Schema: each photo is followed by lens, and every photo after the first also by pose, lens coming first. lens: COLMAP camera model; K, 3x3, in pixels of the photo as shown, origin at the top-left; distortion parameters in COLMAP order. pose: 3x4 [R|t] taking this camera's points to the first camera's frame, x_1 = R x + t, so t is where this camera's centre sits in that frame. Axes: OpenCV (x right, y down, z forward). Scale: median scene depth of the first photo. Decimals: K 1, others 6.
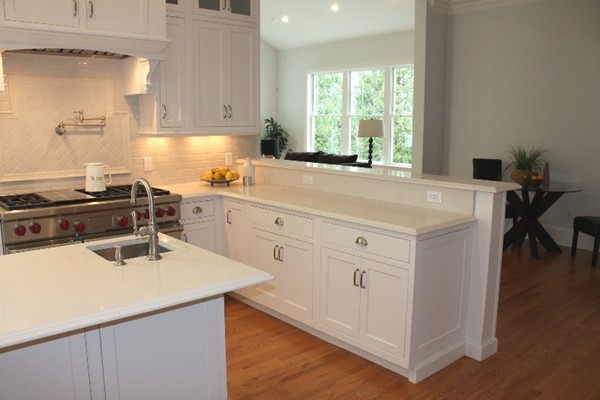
lens RADIAL K [[507.7, 0, 301.1], [0, 507.7, 200.3], [0, 0, 1]] dist [-0.158796, 0.121161]
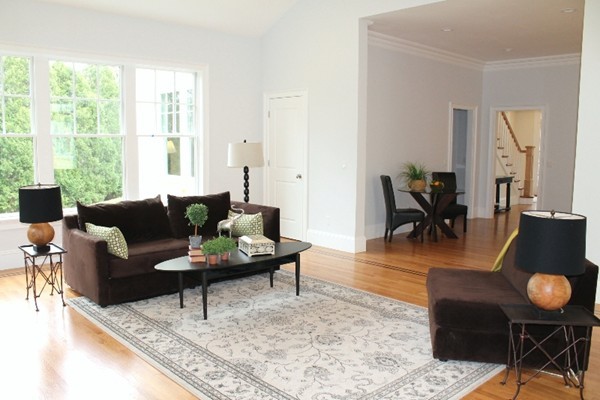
lens RADIAL K [[507.7, 0, 298.9], [0, 507.7, 200.3], [0, 0, 1]] dist [-0.158796, 0.121161]
pose [[-0.033136, -0.118927, 0.992350, -0.450391], [0.146322, 0.981620, 0.122527, -0.112657], [-0.988682, 0.149263, -0.015126, 0.686258]]
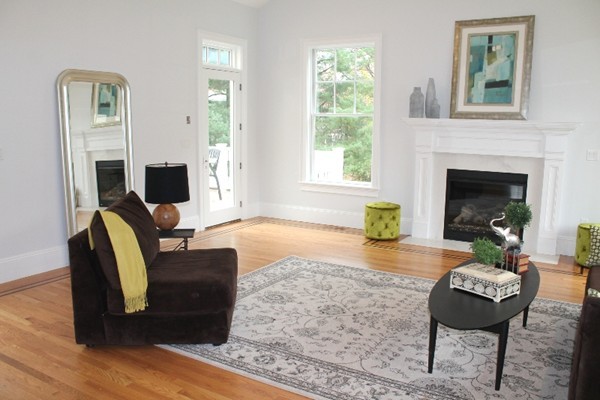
lens RADIAL K [[507.7, 0, 299.6], [0, 507.7, 201.5], [0, 0, 1]] dist [-0.158796, 0.121161]
pose [[0.297926, 0.146789, -0.943236, 0.169155], [-0.160046, 0.981801, 0.102239, -0.084380], [0.941077, 0.120501, 0.315997, 0.537953]]
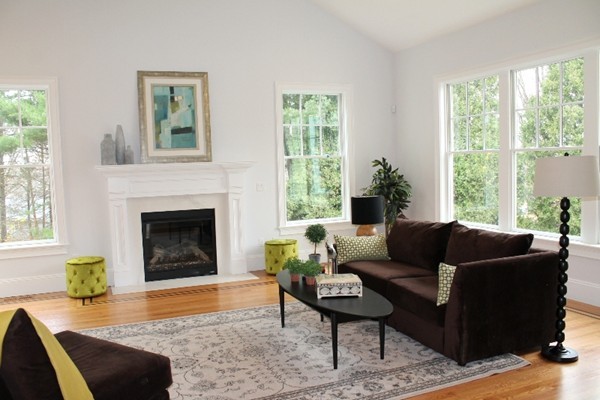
lens RADIAL K [[507.7, 0, 297.3], [0, 507.7, 201.0], [0, 0, 1]] dist [-0.158796, 0.121161]
pose [[0.949232, -0.011724, -0.314358, 0.037262], [-0.013113, 0.996962, -0.076777, -0.062024], [0.314303, 0.077001, 0.946195, 0.383912]]
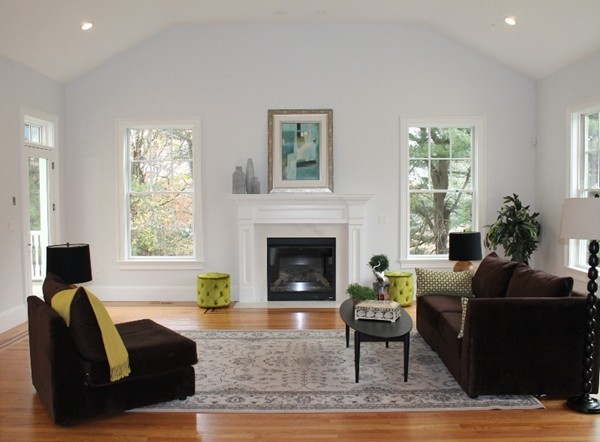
lens RADIAL K [[563.2, 0, 299.5], [0, 563.2, 223.8], [0, 0, 1]] dist [-0.124438, 0.000000]
pose [[0.748970, 0.021629, -0.662251, 0.184716], [-0.093548, 0.992908, -0.073368, -0.059447], [0.655967, 0.116903, 0.745682, 0.365641]]
